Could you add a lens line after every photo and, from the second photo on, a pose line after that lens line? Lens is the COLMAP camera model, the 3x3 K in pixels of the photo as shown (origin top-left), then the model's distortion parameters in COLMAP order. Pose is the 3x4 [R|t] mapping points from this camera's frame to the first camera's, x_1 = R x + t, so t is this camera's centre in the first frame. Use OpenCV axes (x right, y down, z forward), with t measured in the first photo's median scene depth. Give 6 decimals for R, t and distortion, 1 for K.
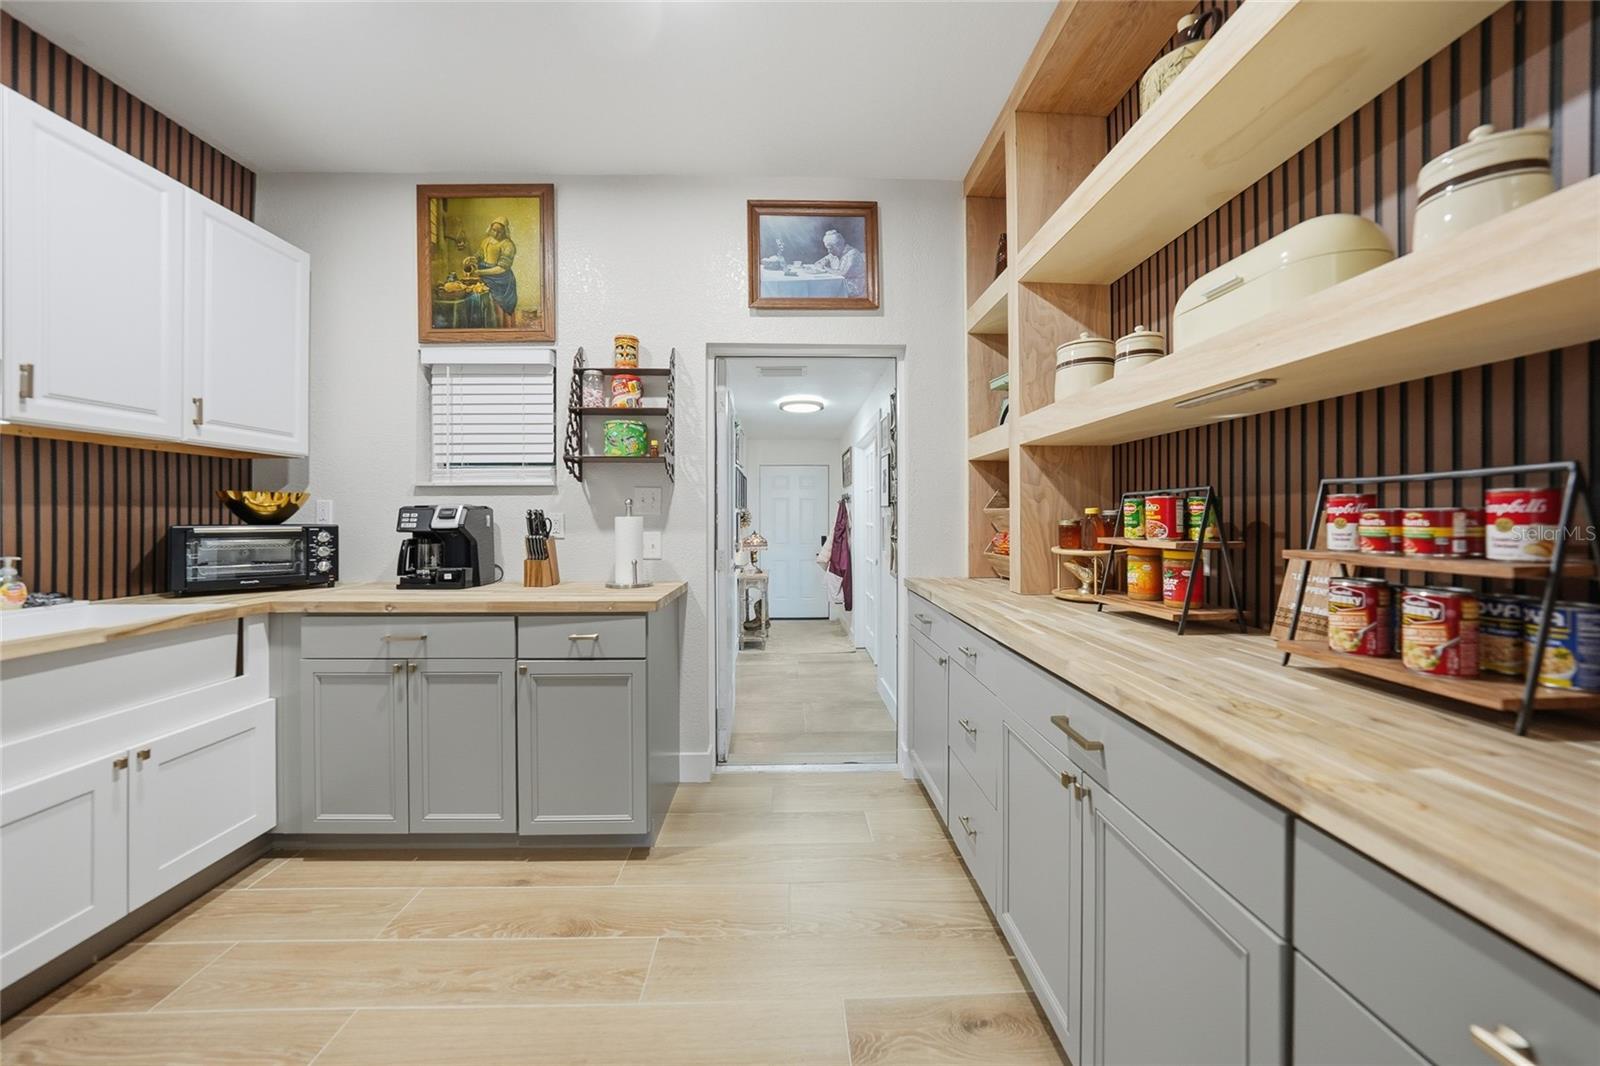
lens RADIAL K [[565.0, 0, 800.0], [0, 565.0, 523.7], [0, 0, 1]] dist [-0.028695, 0.006819]
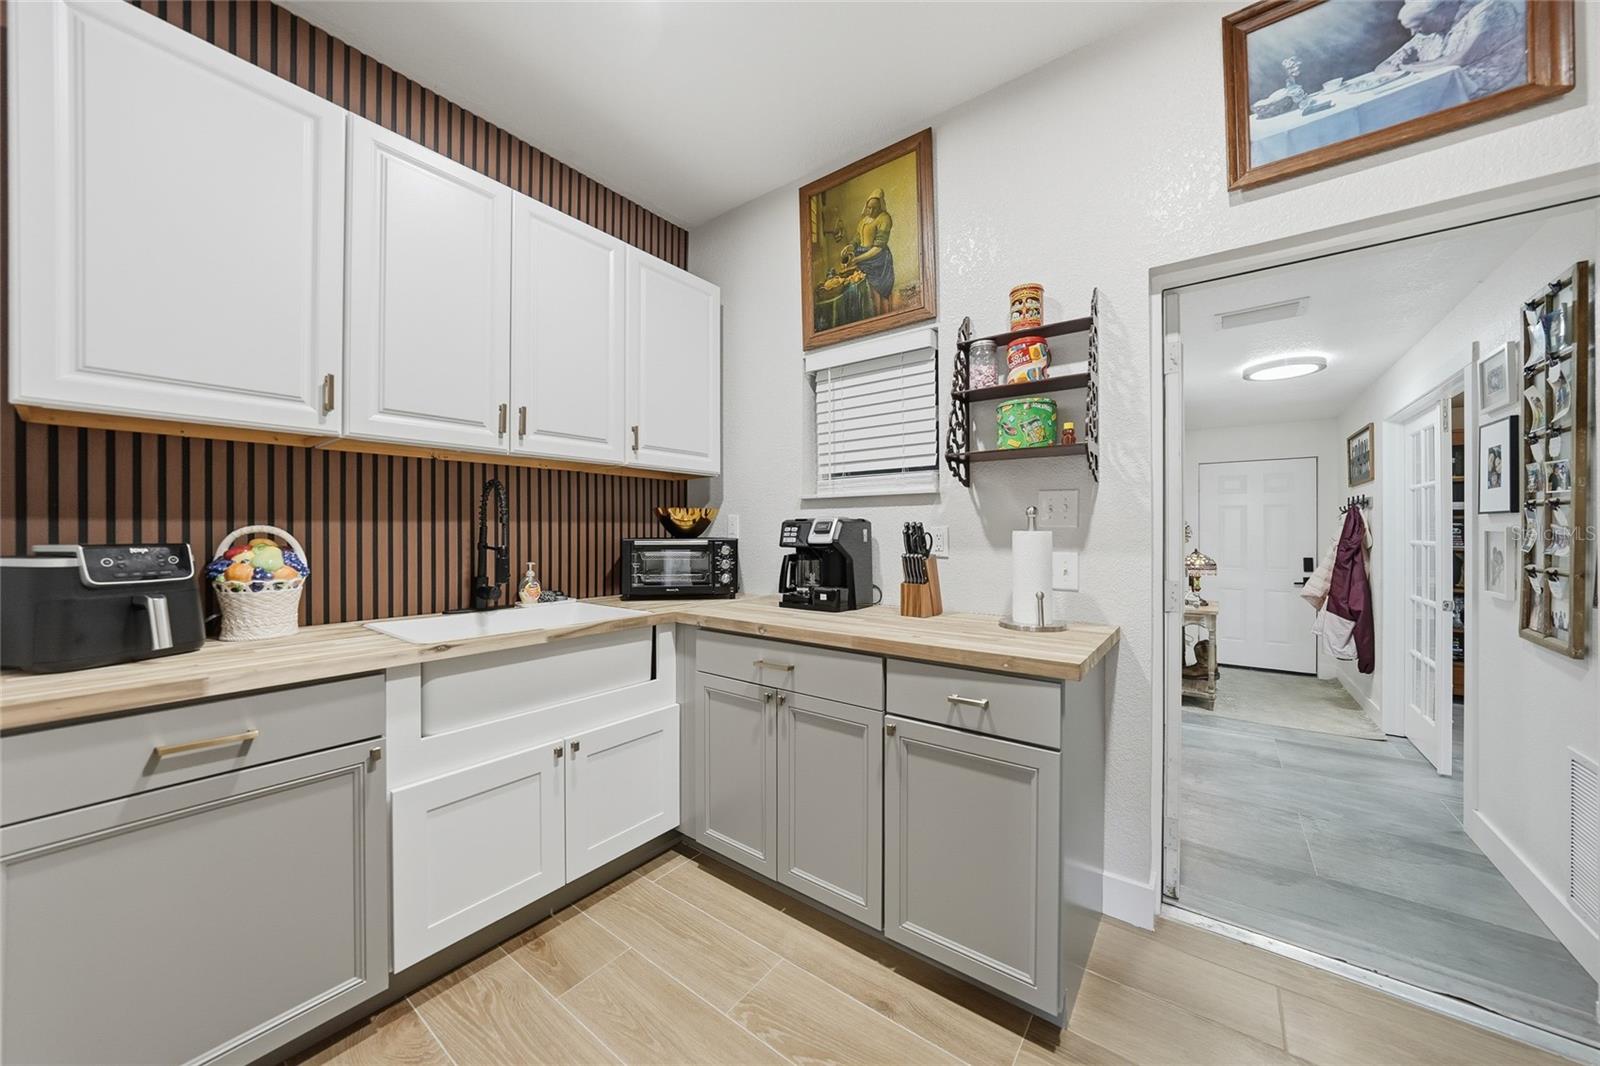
lens RADIAL K [[565.0, 0, 800.0], [0, 565.0, 523.7], [0, 0, 1]] dist [-0.028695, 0.006819]
pose [[0.781757, -0.007795, -0.623535, -0.084941], [-0.007115, 0.999745, -0.021418, -0.004115], [0.623543, 0.021180, 0.781502, 0.247233]]
